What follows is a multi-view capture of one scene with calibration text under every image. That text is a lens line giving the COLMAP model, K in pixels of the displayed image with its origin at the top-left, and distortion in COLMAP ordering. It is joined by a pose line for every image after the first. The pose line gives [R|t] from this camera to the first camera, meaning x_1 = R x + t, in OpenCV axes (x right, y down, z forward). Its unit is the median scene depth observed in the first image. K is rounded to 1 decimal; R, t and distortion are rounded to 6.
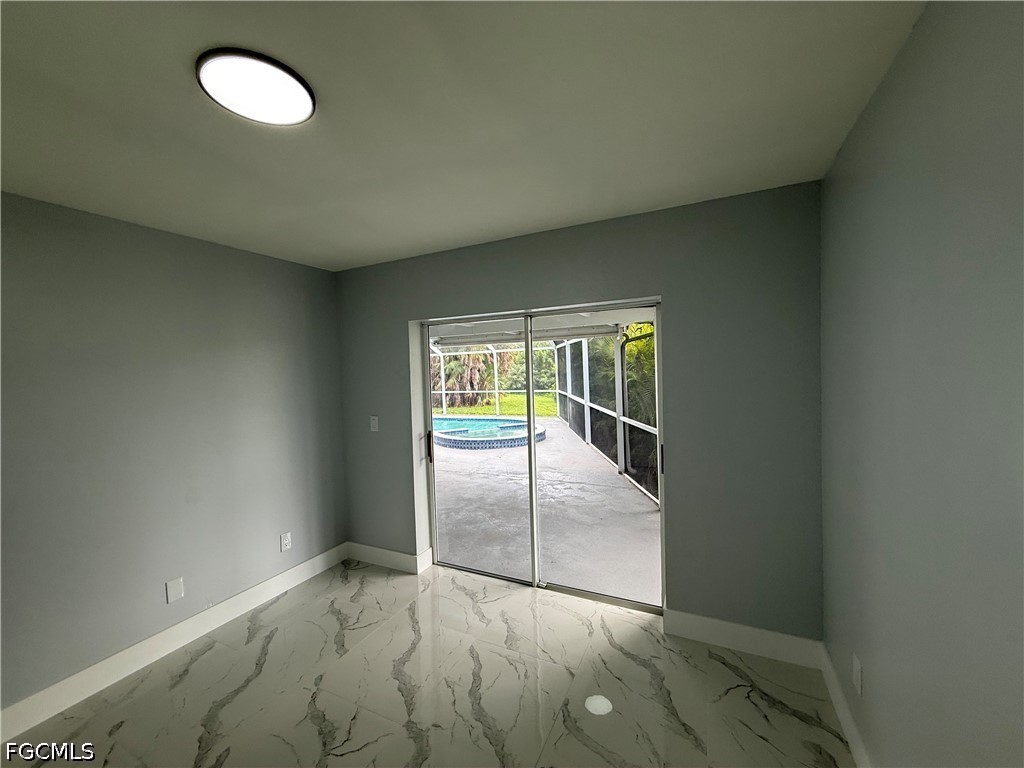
lens RADIAL K [[411.6, 0, 512.2], [0, 411.6, 380.8], [0, 0, 1]] dist [0.002282, 0.000234]
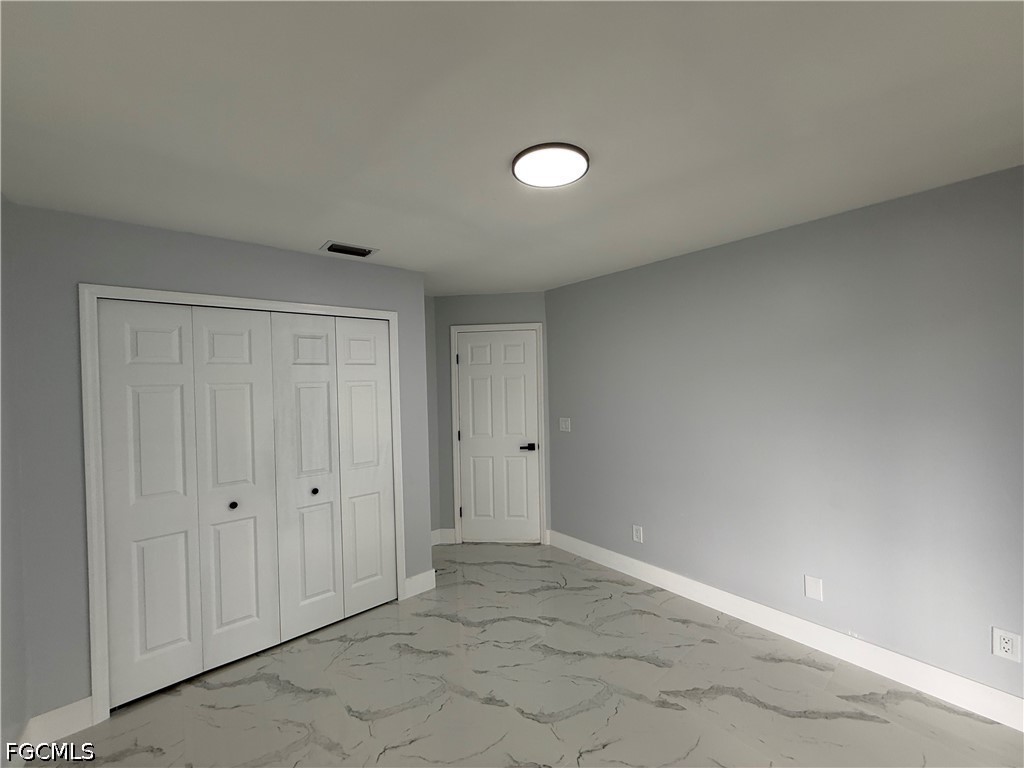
lens RADIAL K [[411.6, 0, 512.1], [0, 411.6, 387.9], [0, 0, 1]] dist [0.002282, 0.000234]
pose [[-0.380643, 0.052899, -0.923208, 0.352999], [-0.004557, 0.998243, 0.059078, -0.020029], [0.924711, 0.026694, -0.379733, 0.751196]]
